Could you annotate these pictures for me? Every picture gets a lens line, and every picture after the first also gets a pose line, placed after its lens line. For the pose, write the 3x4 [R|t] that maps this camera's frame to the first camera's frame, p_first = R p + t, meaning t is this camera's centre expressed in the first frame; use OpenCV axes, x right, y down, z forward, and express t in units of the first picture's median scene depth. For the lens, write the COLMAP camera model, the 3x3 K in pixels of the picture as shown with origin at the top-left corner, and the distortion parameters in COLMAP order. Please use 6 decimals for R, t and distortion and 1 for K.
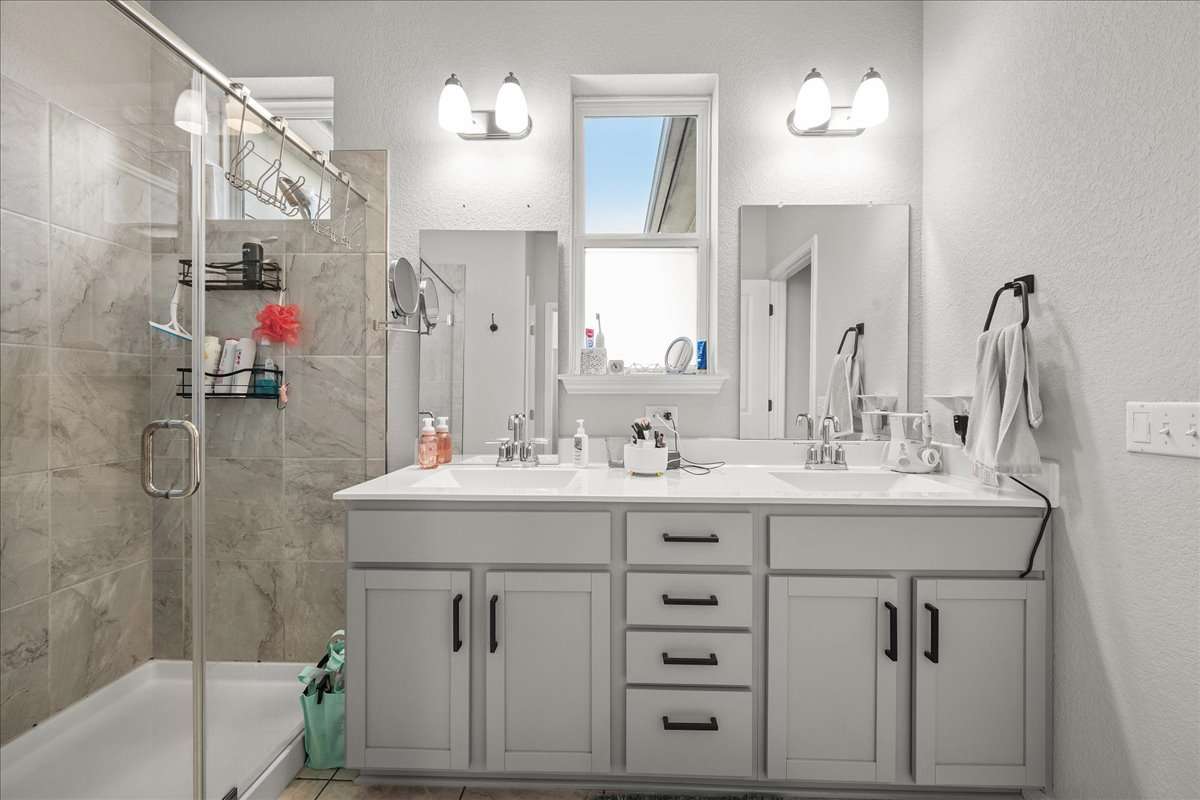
lens RADIAL K [[478.4, 0, 594.4], [0, 478.4, 396.2], [0, 0, 1]] dist [0.002666, -0.000062]
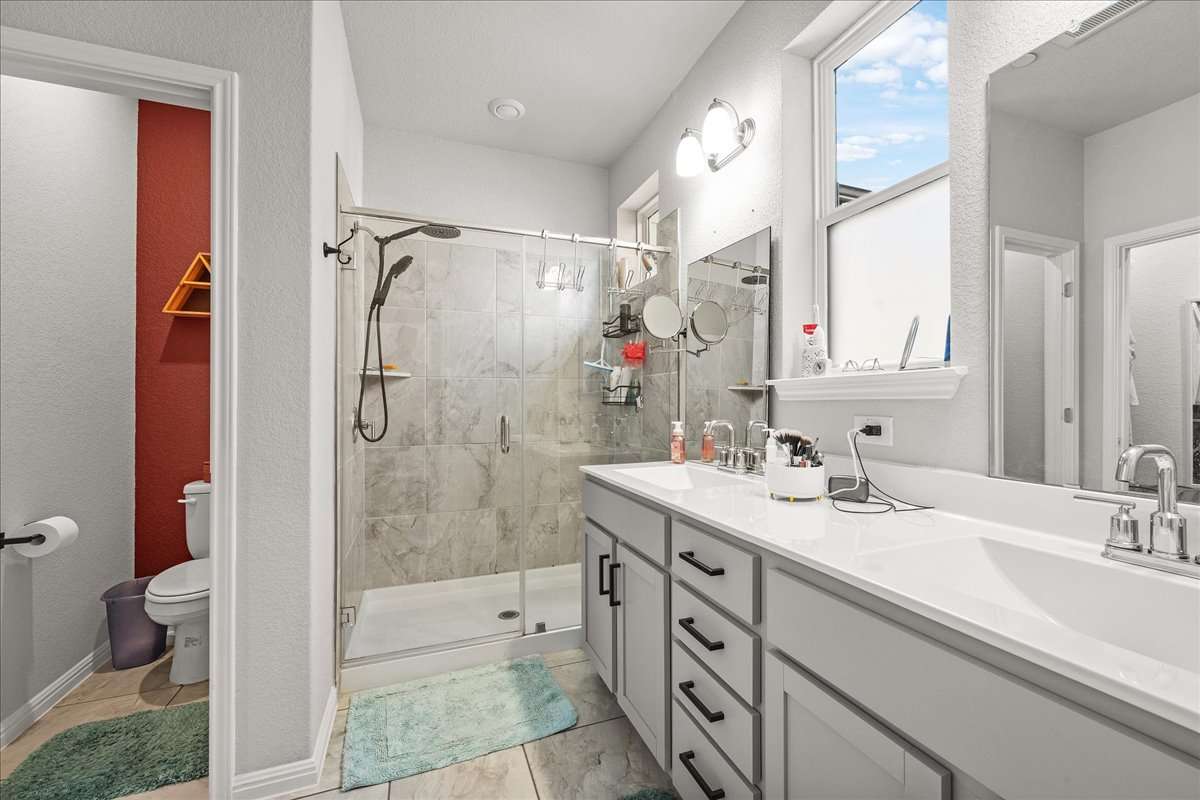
lens RADIAL K [[478.4, 0, 600.3], [0, 478.4, 402.3], [0, 0, 1]] dist [0.002666, -0.000062]
pose [[0.383931, -0.004719, -0.923350, 0.660610], [0.000393, 0.999988, -0.004947, 0.002418], [0.923362, 0.001536, 0.383928, 0.339097]]
